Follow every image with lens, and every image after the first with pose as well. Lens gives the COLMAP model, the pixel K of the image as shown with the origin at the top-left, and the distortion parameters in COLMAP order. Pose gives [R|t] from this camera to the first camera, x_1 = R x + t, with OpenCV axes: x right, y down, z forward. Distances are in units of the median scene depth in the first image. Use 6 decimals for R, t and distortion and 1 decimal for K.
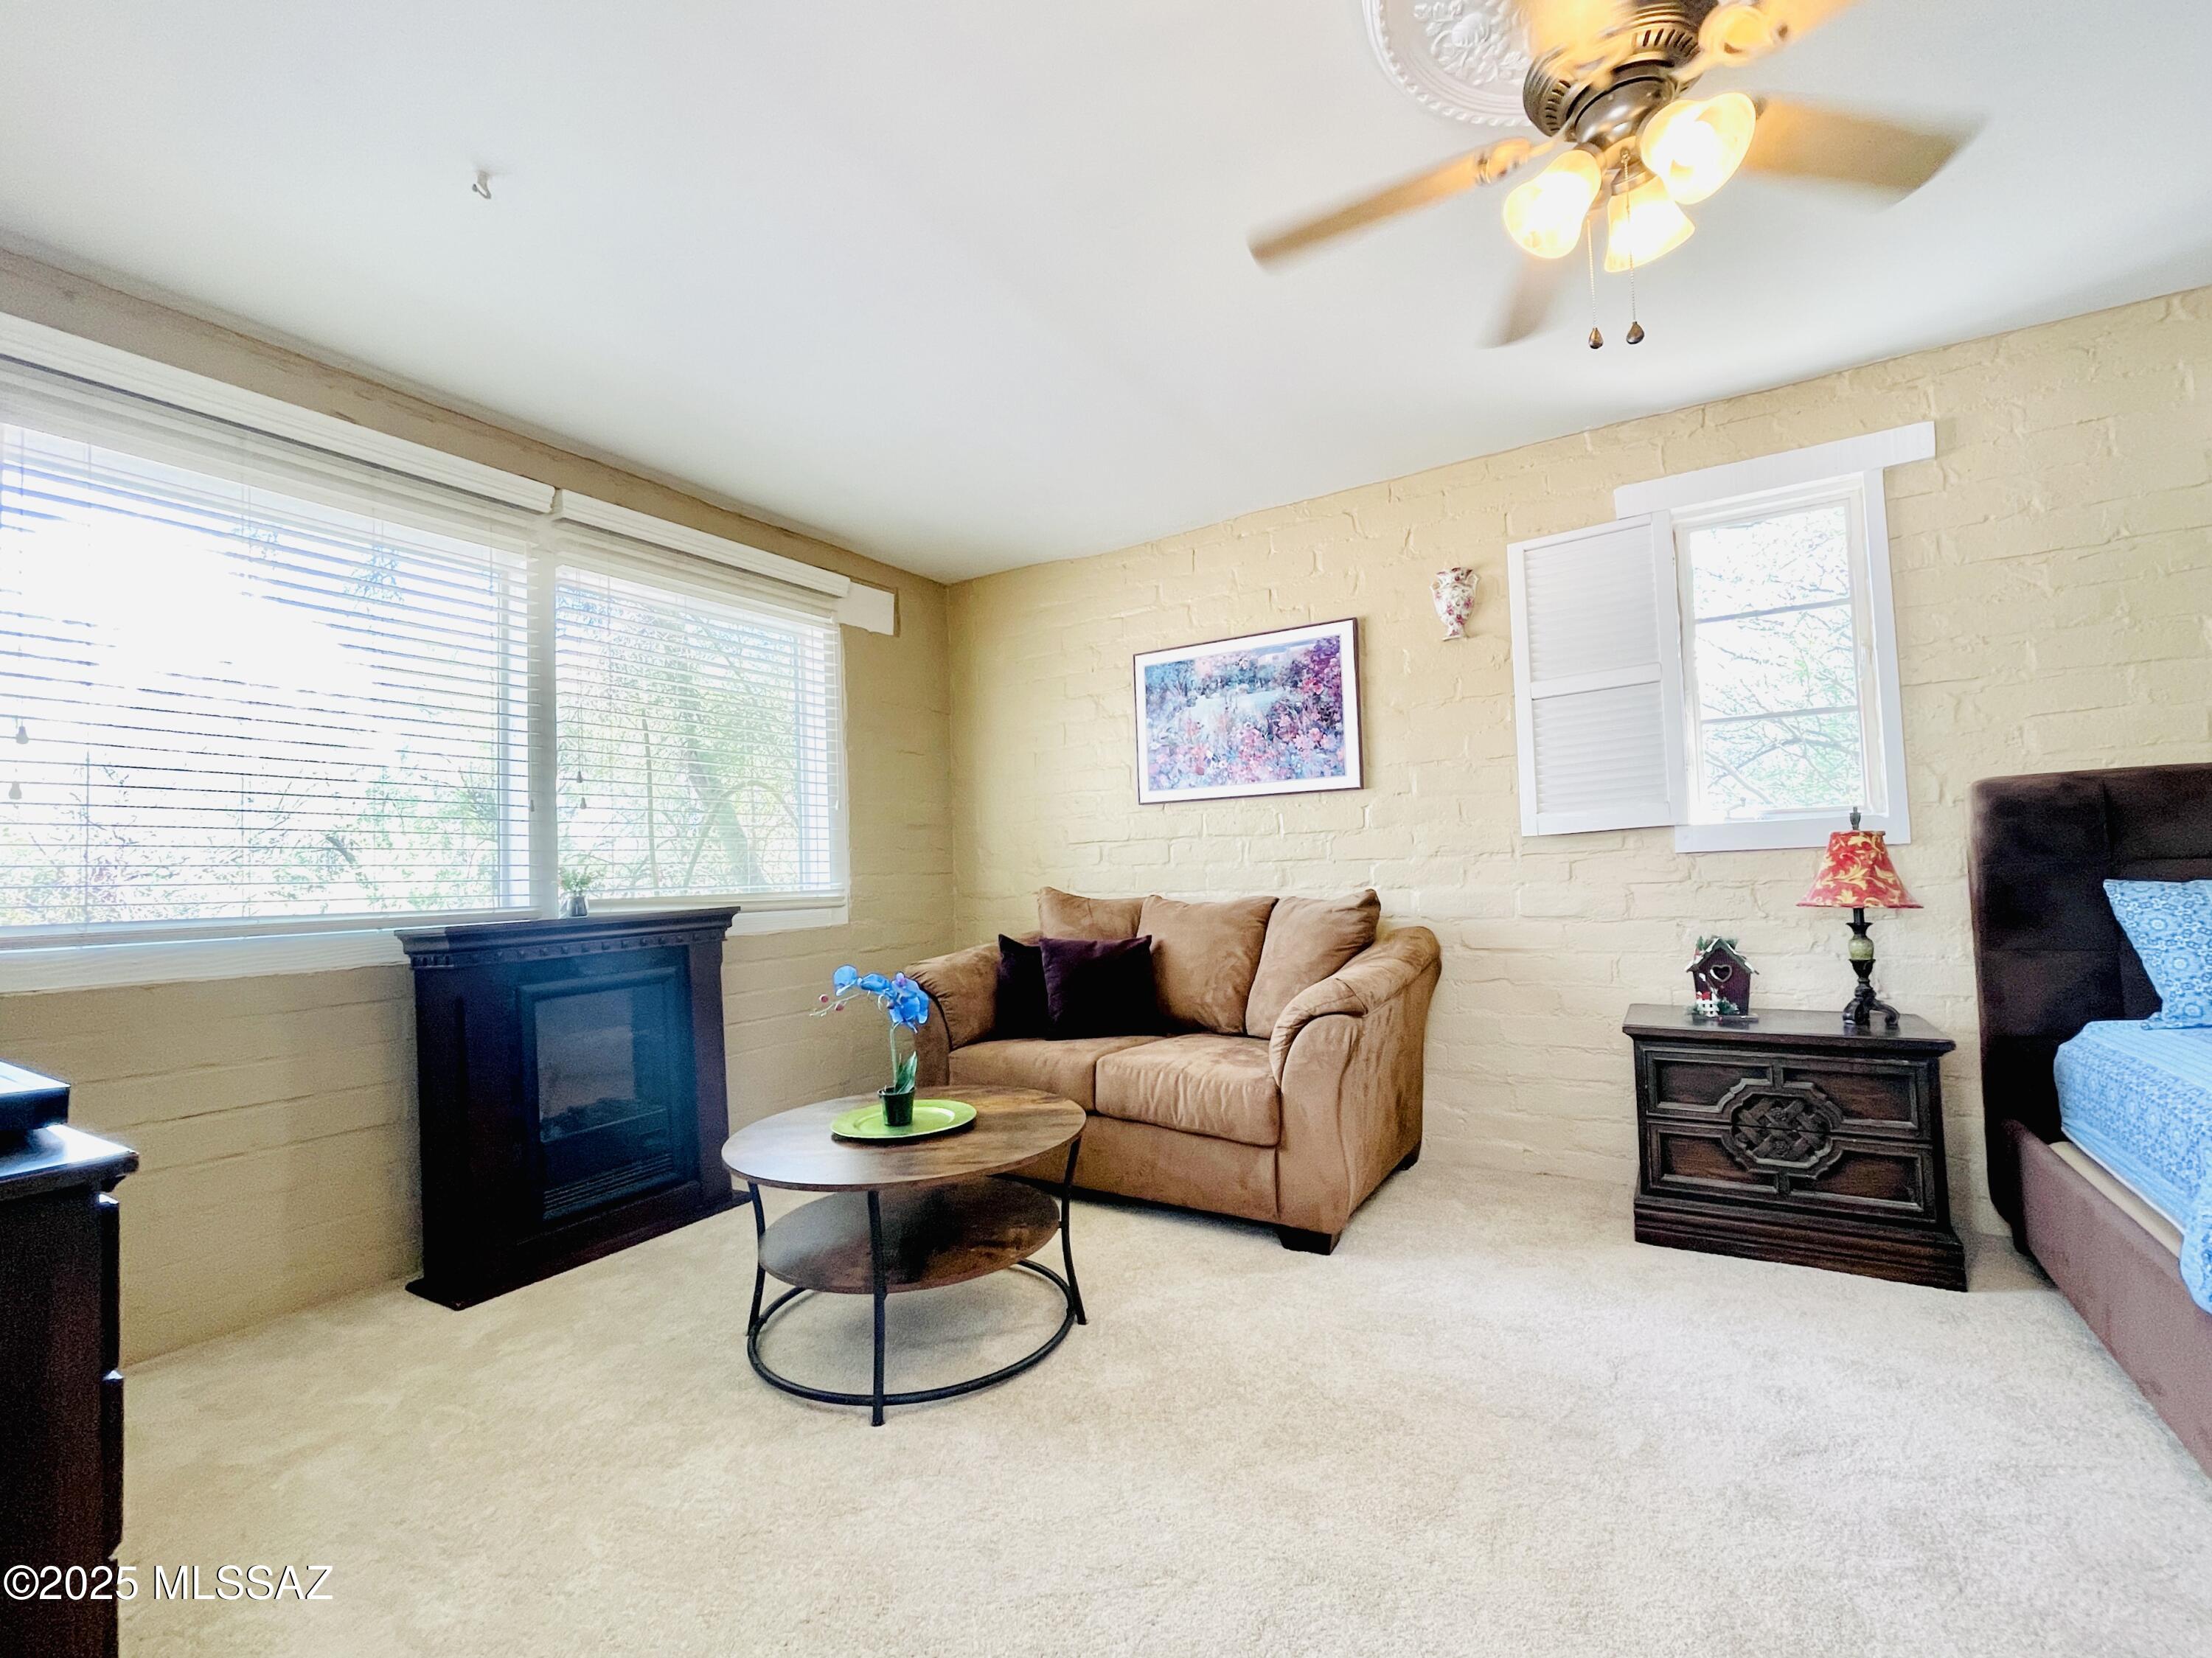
lens RADIAL K [[974.1, 0, 1106.0], [0, 974.1, 829.0], [0, 0, 1]] dist [-0.012416, 0.005733]
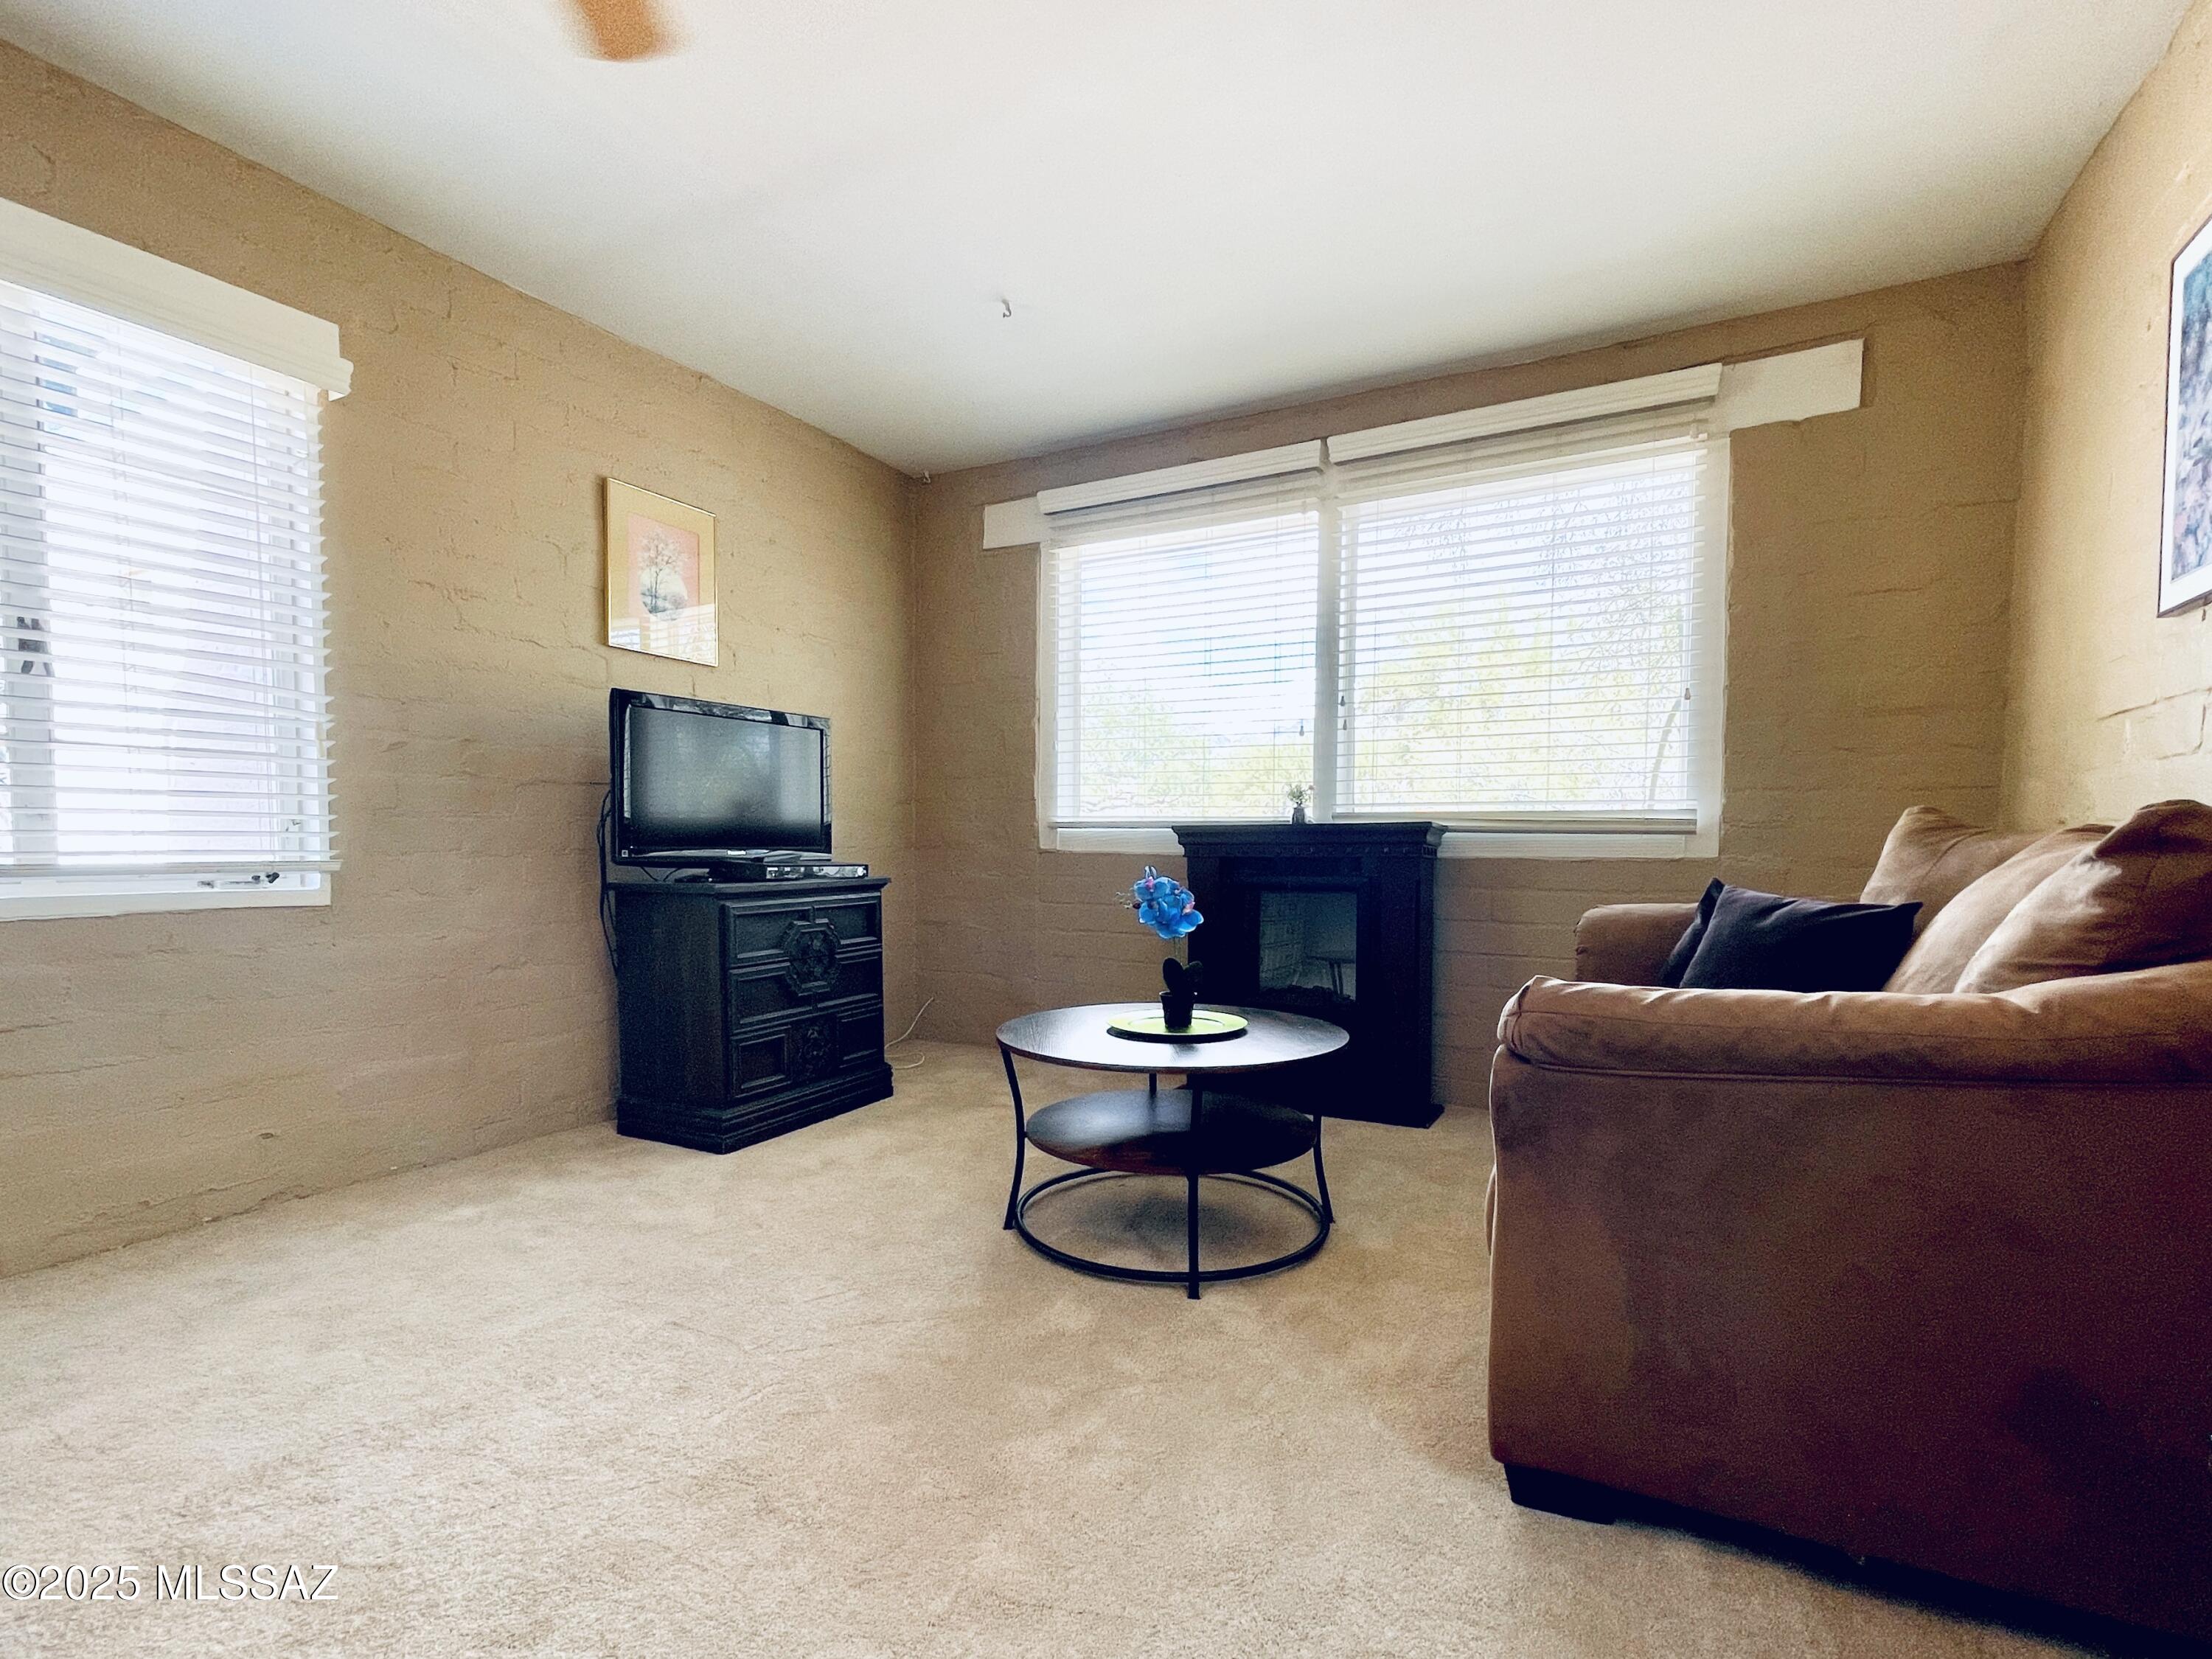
lens RADIAL K [[1017.5, 0, 1111.5], [0, 1017.5, 899.1], [0, 0, 1]] dist [-0.000256, -0.000095]
pose [[0.066030, 0.091256, -0.993636, 0.729890], [0.038965, 0.994814, 0.093953, 0.061514], [0.997057, -0.044921, 0.062132, 0.779586]]
